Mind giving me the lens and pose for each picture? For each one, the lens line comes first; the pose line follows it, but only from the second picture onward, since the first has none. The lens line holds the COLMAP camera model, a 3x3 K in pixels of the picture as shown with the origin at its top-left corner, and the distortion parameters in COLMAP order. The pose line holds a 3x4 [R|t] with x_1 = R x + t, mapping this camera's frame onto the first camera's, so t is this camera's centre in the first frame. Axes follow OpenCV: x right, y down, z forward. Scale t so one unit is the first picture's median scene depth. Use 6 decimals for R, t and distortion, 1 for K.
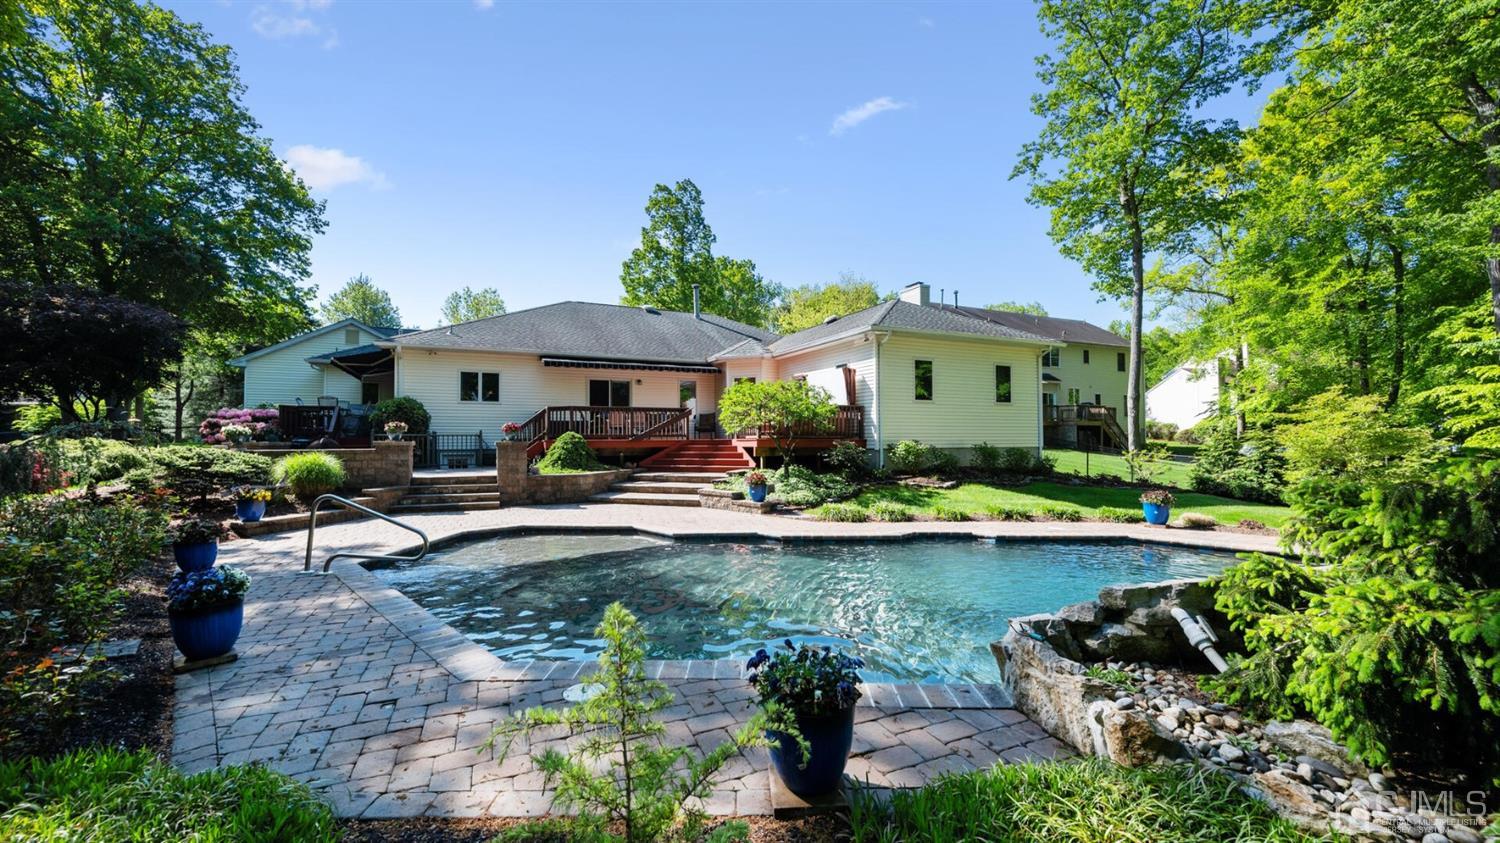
lens RADIAL K [[616.2, 0, 747.6], [0, 616.2, 432.5], [0, 0, 1]] dist [-0.019853, -0.000124]
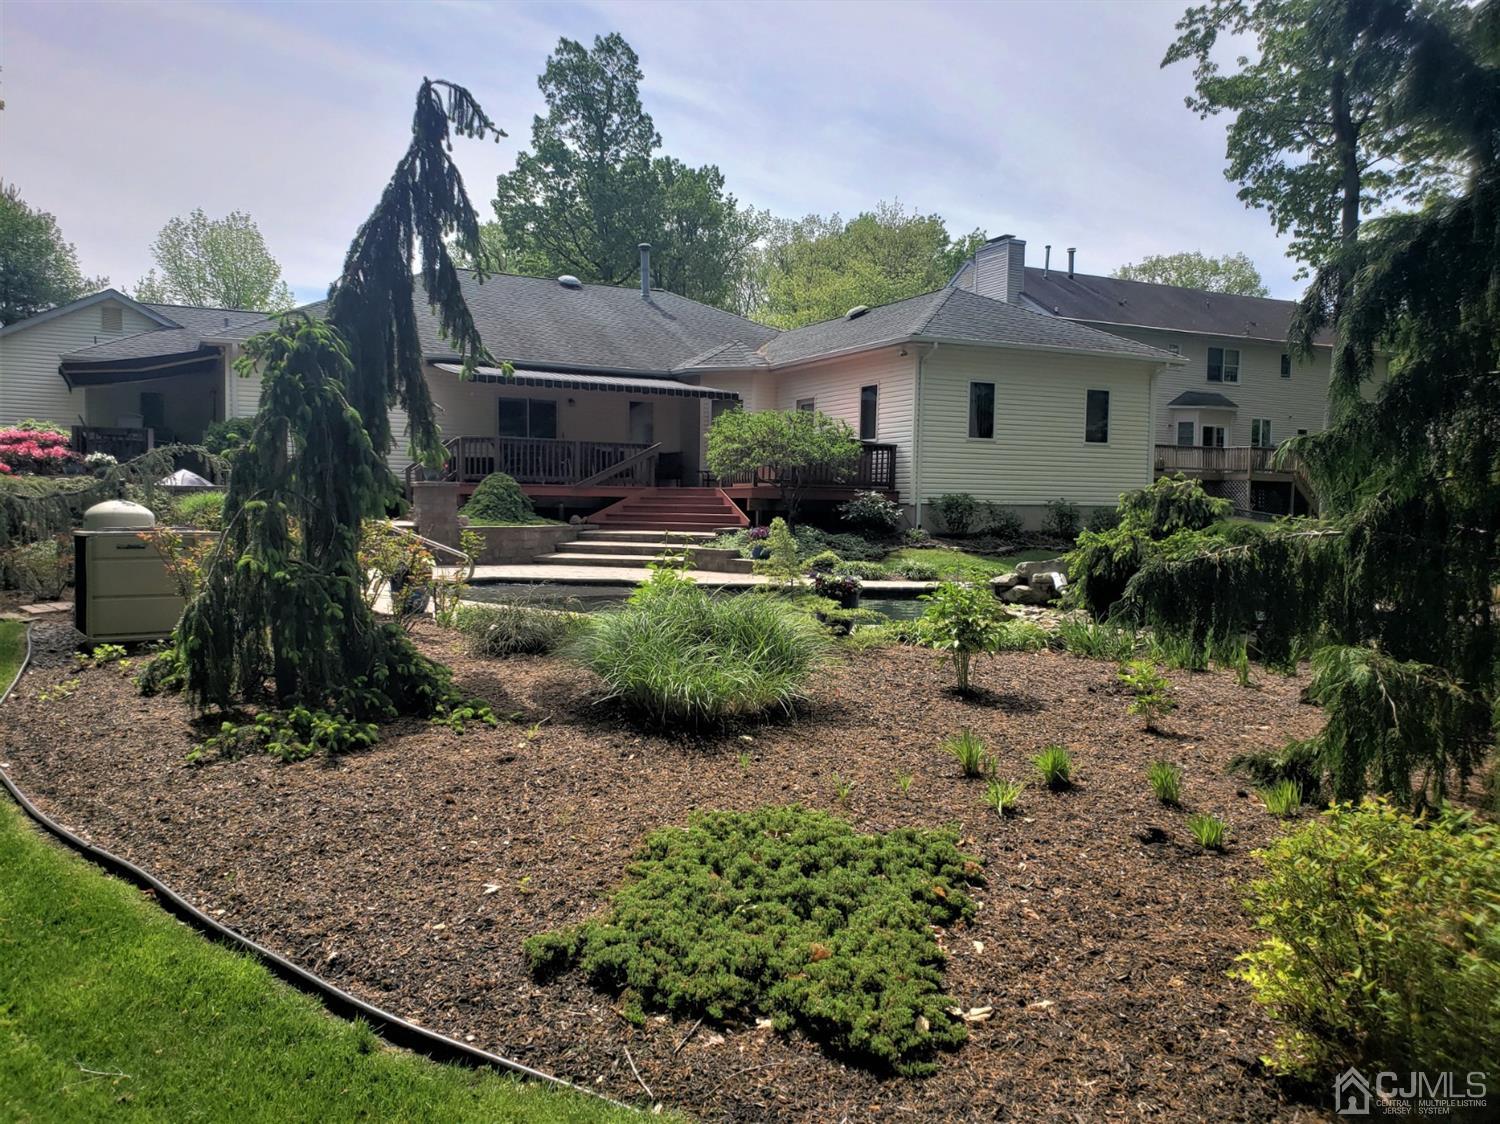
lens RADIAL K [[1166.7, 0, 756.4], [0, 1166.7, 571.6], [0, 0, 1]] dist [0.036224, -0.030576]
pose [[0.998401, 0.016420, 0.054090, -0.024063], [-0.020319, 0.997174, 0.072333, 0.004811], [-0.052750, -0.073316, 0.995913, -0.174247]]
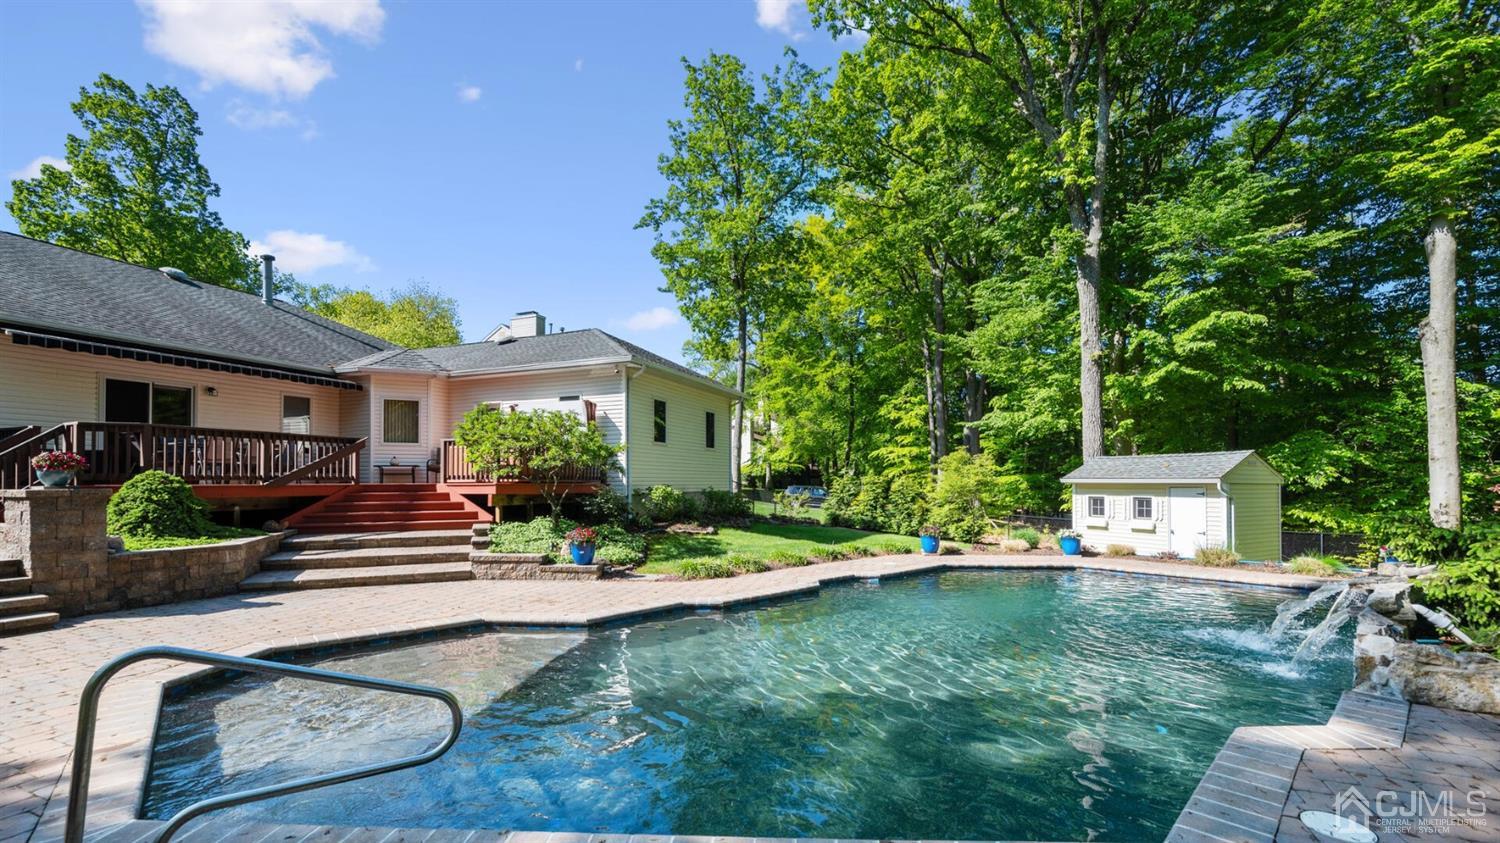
lens RADIAL K [[616.2, 0, 801.3], [0, 616.2, 482.2], [0, 0, 1]] dist [-0.019853, -0.000124]
pose [[0.698668, 0.002215, 0.715443, -0.117396], [-0.010467, 0.999920, 0.007126, -0.000146], [-0.715370, -0.012467, 0.698635, 0.088090]]
